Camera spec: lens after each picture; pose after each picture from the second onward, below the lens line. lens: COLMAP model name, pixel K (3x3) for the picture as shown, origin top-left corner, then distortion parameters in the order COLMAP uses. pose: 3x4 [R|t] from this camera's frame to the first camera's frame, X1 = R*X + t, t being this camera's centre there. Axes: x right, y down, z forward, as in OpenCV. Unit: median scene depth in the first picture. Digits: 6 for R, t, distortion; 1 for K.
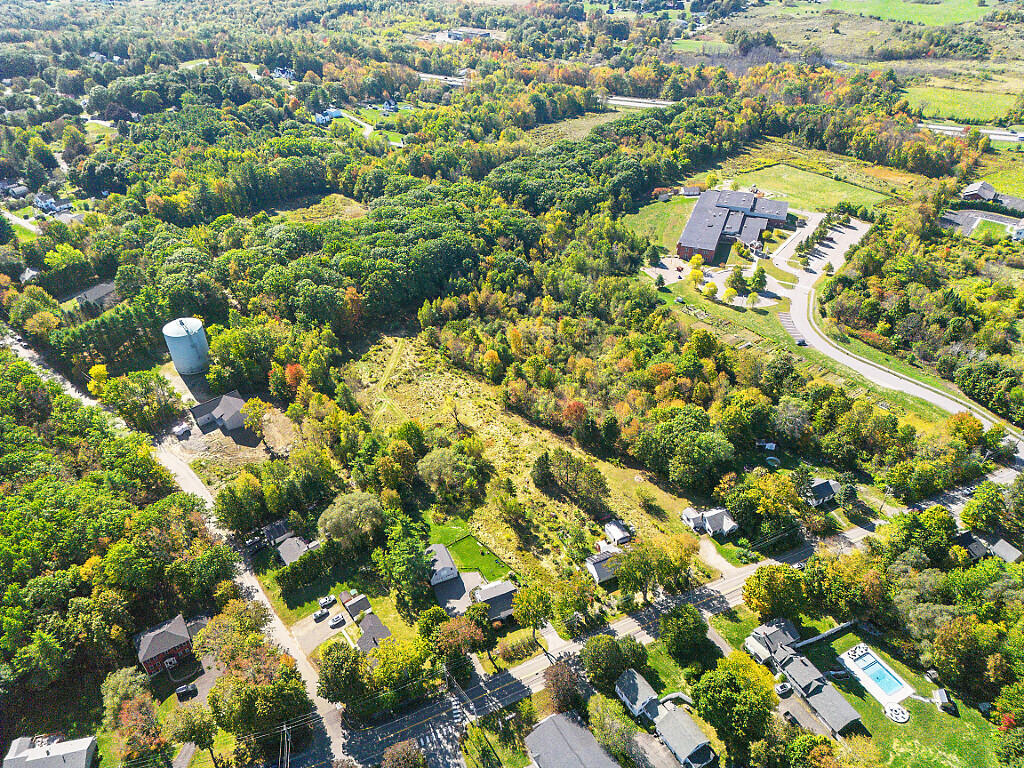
lens RADIAL K [[716.0, 0, 513.9], [0, 716.0, 382.8], [0, 0, 1]] dist [0.077569, -0.071800]
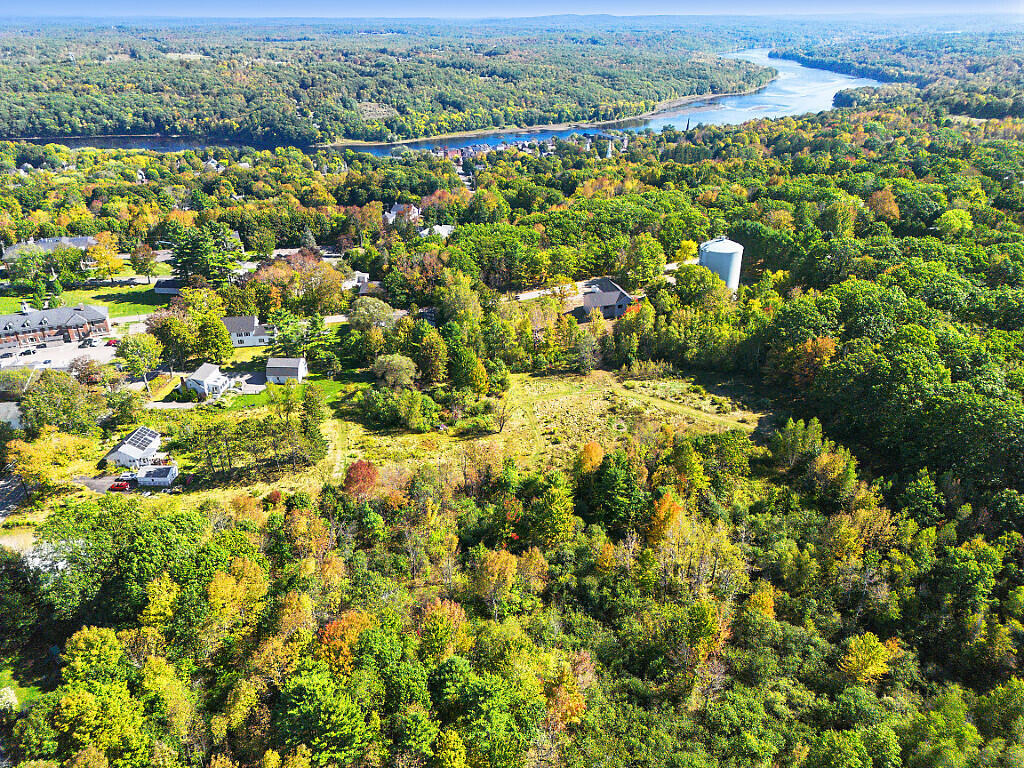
lens RADIAL K [[716.0, 0, 513.9], [0, 716.0, 382.8], [0, 0, 1]] dist [0.077569, -0.071800]
pose [[-0.456310, 0.408608, -0.790456, 0.329114], [-0.511690, 0.606267, 0.608780, -0.301806], [0.727980, 0.682261, -0.067565, 0.786579]]
